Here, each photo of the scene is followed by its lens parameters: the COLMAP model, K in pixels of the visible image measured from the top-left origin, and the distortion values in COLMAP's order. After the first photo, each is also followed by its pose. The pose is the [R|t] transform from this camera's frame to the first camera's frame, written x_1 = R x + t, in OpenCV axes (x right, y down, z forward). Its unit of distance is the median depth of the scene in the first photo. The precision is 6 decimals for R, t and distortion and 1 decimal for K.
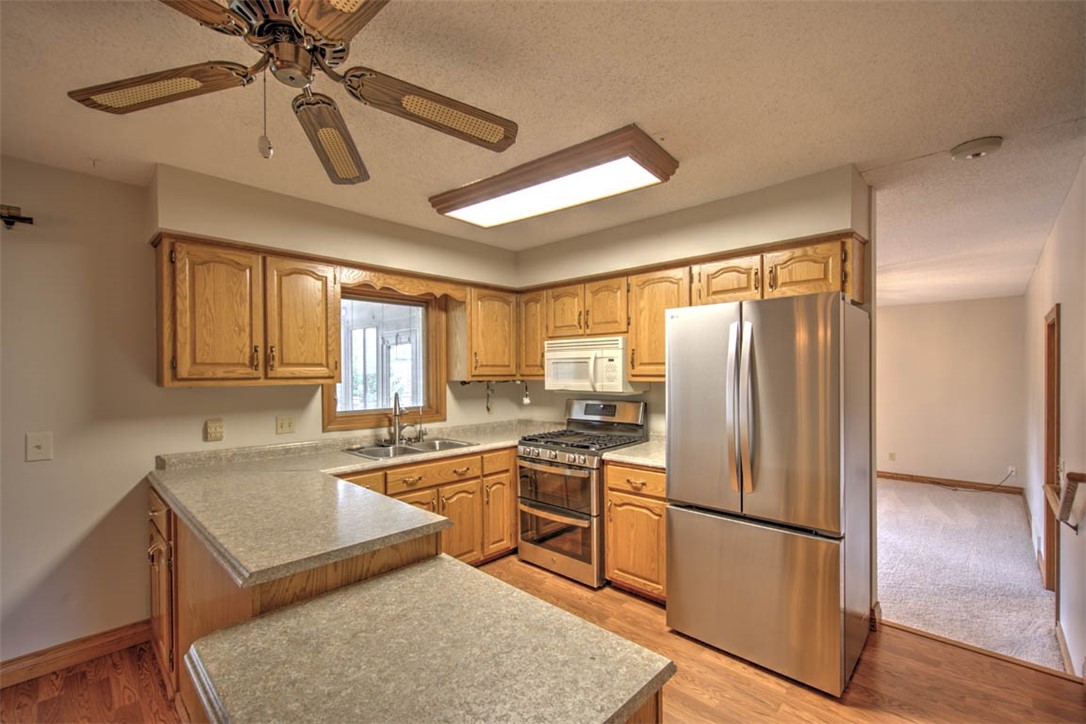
lens RADIAL K [[464.3, 0, 544.8], [0, 464.3, 375.1], [0, 0, 1]] dist [0.003653, -0.001680]
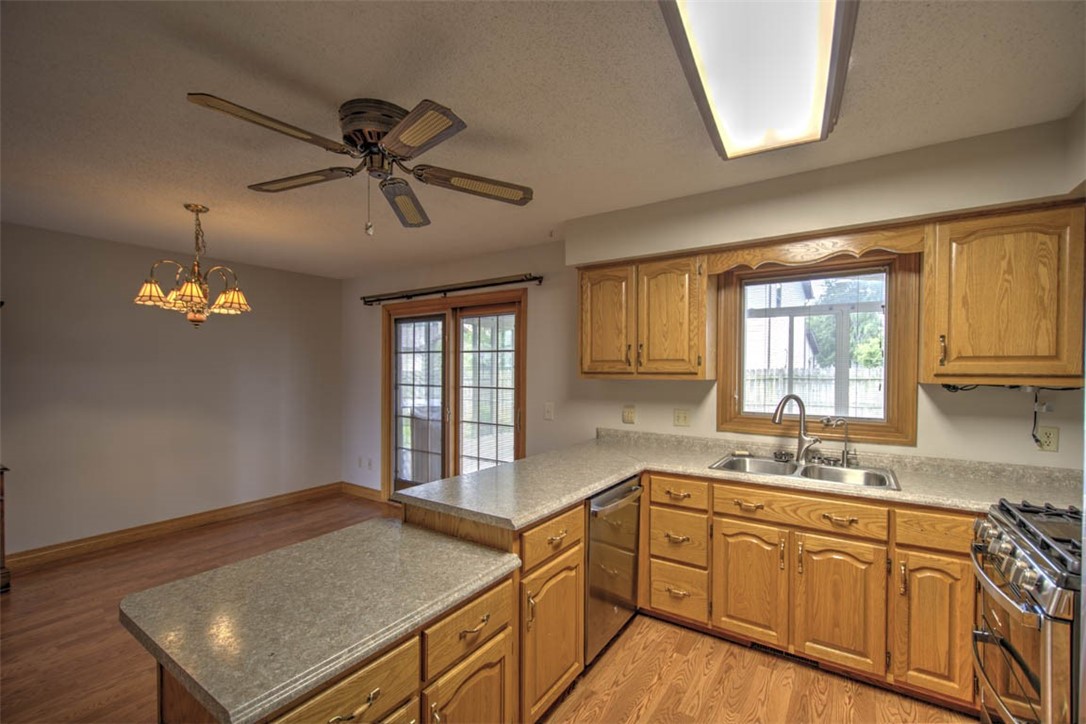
lens RADIAL K [[464.3, 0, 532.5], [0, 464.3, 377.1], [0, 0, 1]] dist [0.003653, -0.001680]
pose [[0.158136, 0.024967, -0.987102, 0.444464], [-0.010113, 0.999669, 0.023665, -0.006912], [0.987365, 0.006241, 0.158337, 0.529014]]
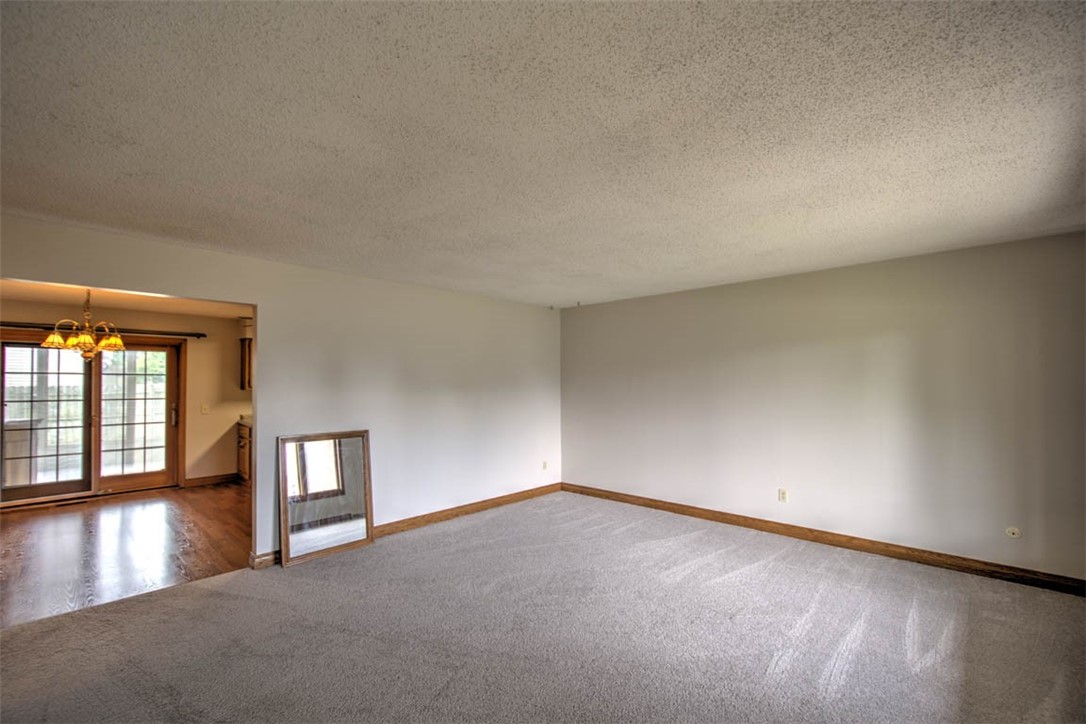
lens RADIAL K [[464.3, 0, 537.5], [0, 464.3, 374.6], [0, 0, 1]] dist [0.003653, -0.001680]
pose [[0.999996, -0.001959, 0.002217, 0.847327], [0.002029, 0.999478, -0.032237, 0.021749], [-0.002153, 0.032241, 0.999478, -1.609731]]
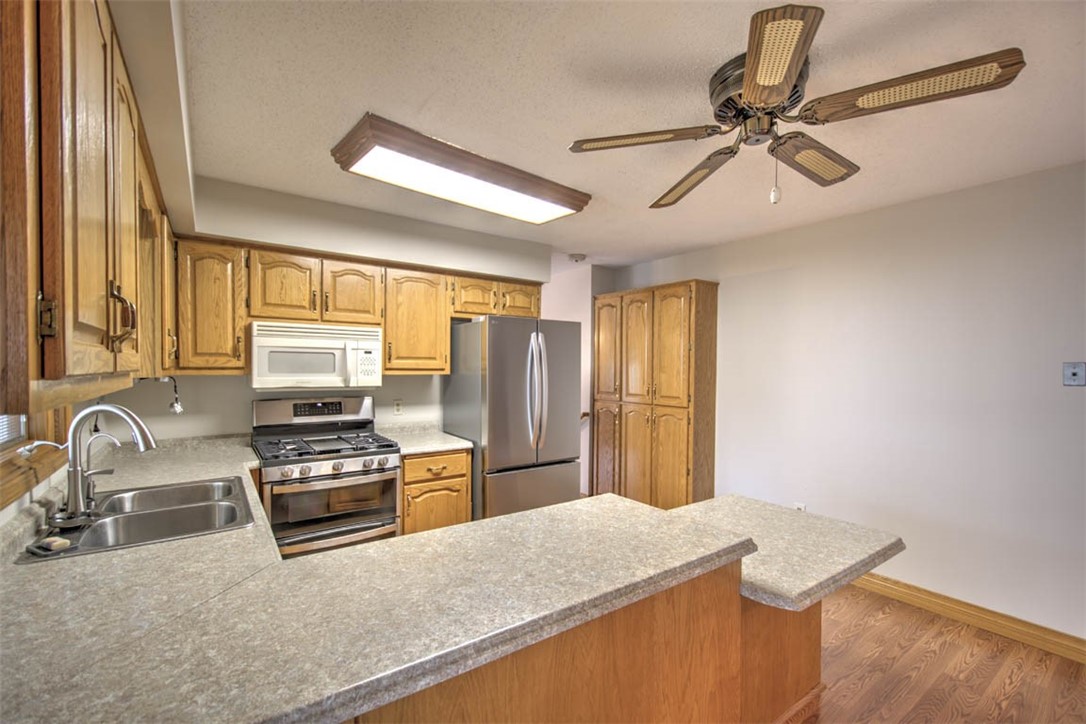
lens RADIAL K [[464.3, 0, 538.1], [0, 464.3, 373.1], [0, 0, 1]] dist [0.003653, -0.001680]
pose [[0.204553, -0.005029, 0.978843, -0.811869], [-0.004472, 0.999972, 0.006072, 0.002556], [-0.978845, -0.005619, 0.204525, 0.555760]]
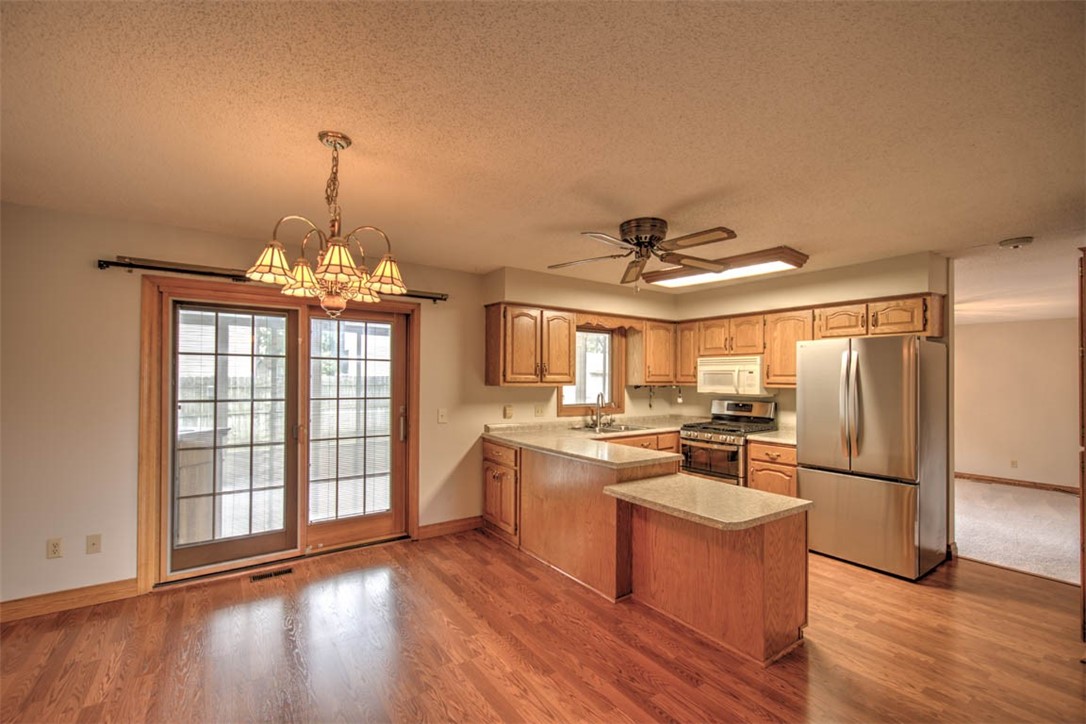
lens RADIAL K [[464.3, 0, 541.6], [0, 464.3, 375.1], [0, 0, 1]] dist [0.003653, -0.001680]
pose [[0.980198, 0.011690, -0.197674, -0.243381], [-0.014320, 0.999827, -0.011878, 0.002500], [0.197501, 0.014473, 0.980196, -0.628068]]
